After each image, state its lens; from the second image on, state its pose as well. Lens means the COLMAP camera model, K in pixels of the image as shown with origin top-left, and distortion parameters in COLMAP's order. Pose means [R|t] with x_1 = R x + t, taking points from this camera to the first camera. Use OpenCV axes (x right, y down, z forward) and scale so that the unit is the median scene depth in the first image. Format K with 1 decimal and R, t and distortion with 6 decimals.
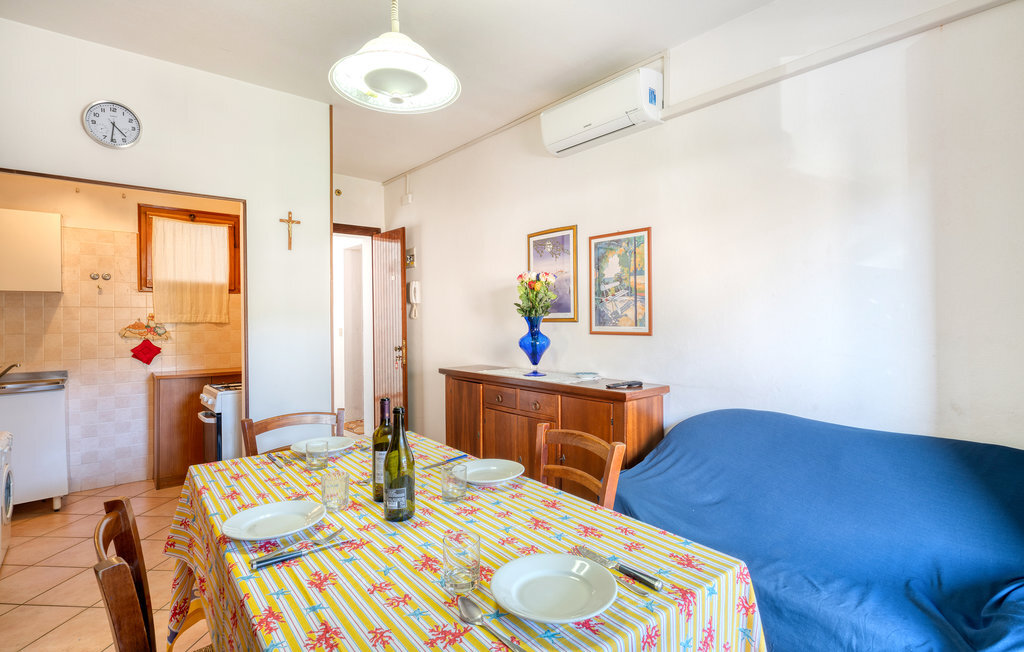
lens RADIAL K [[473.9, 0, 511.4], [0, 473.9, 321.9], [0, 0, 1]] dist [-0.001323, 0.001178]
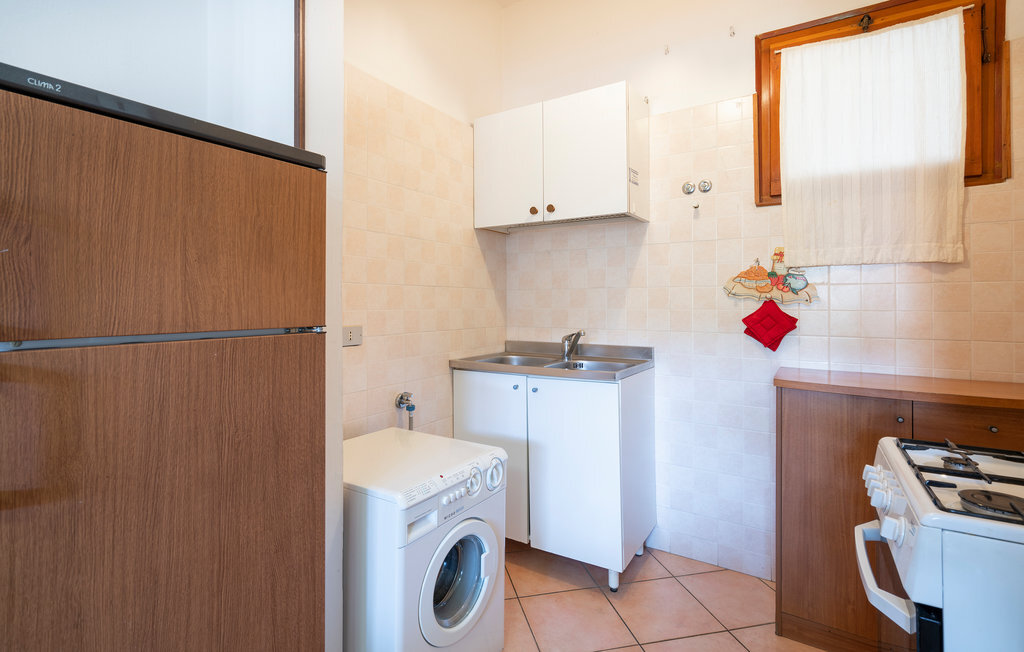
lens RADIAL K [[473.9, 0, 509.1], [0, 473.9, 295.4], [0, 0, 1]] dist [-0.001323, 0.001178]
pose [[0.275517, -0.006567, -0.961274, -0.364005], [-0.006099, 0.999945, -0.008579, 0.037789], [0.961277, 0.008227, 0.275462, 0.595504]]
